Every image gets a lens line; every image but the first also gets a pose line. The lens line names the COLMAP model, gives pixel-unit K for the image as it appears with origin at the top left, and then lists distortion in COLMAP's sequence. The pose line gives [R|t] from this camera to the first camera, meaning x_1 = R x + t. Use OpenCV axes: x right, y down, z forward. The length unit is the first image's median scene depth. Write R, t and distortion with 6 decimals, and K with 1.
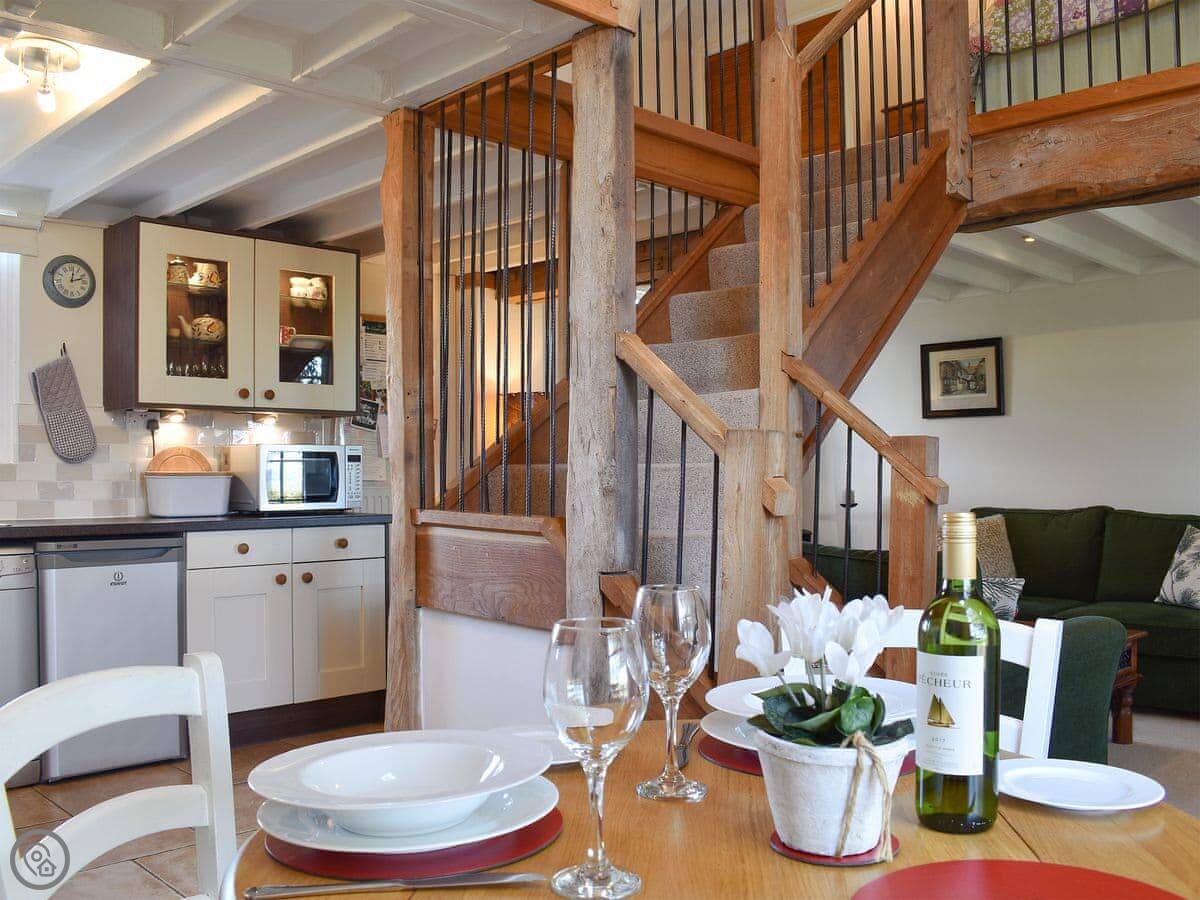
lens RADIAL K [[1077.8, 0, 600.0], [0, 1077.8, 450.0], [0, 0, 1]] dist [-0.090713, 0.020057]
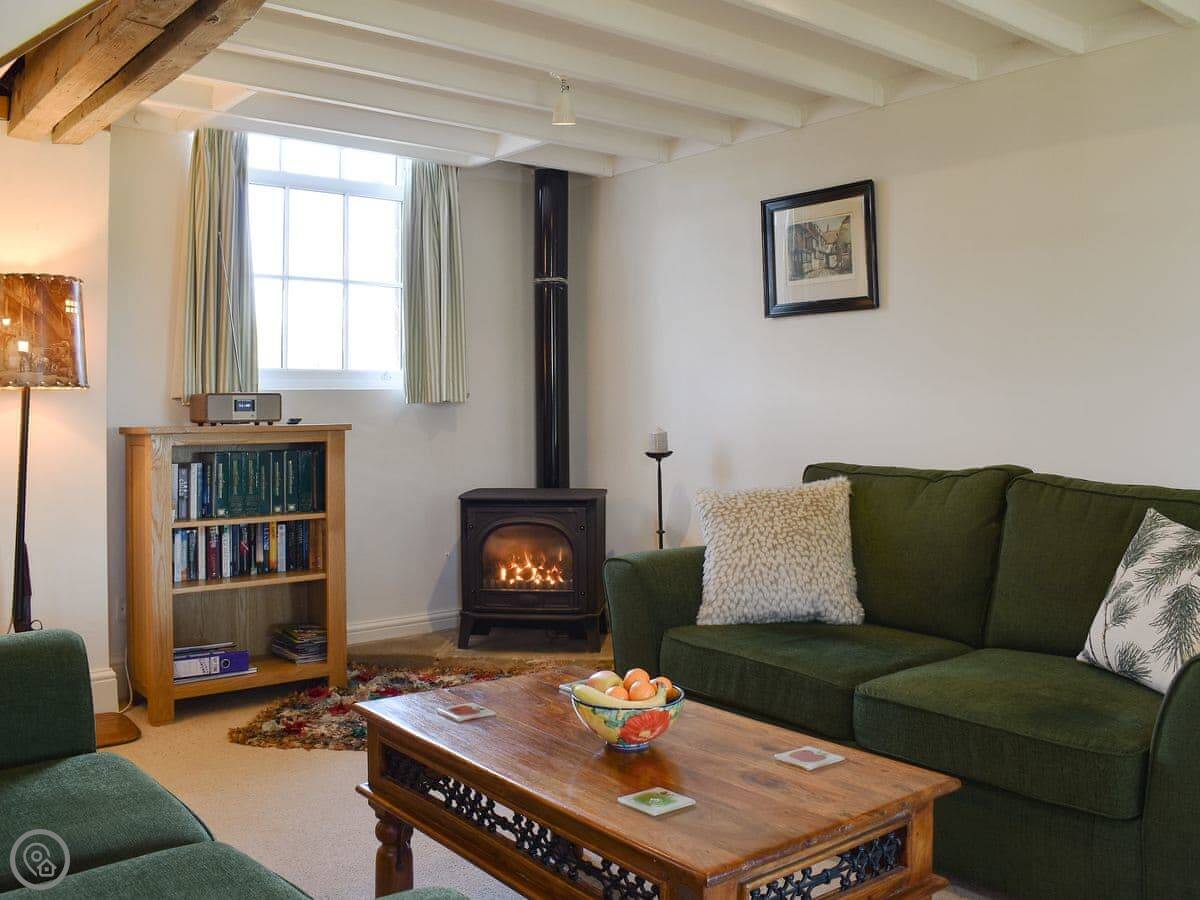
lens RADIAL K [[1088.7, 0, 599.2], [0, 1088.7, 359.6], [0, 0, 1]] dist [-0.100022, 0.001021]
pose [[0.994698, -0.005632, -0.102686, 0.483607], [0.003786, 0.999828, -0.018160, 0.010874], [0.102770, 0.017675, 0.994548, 0.641307]]
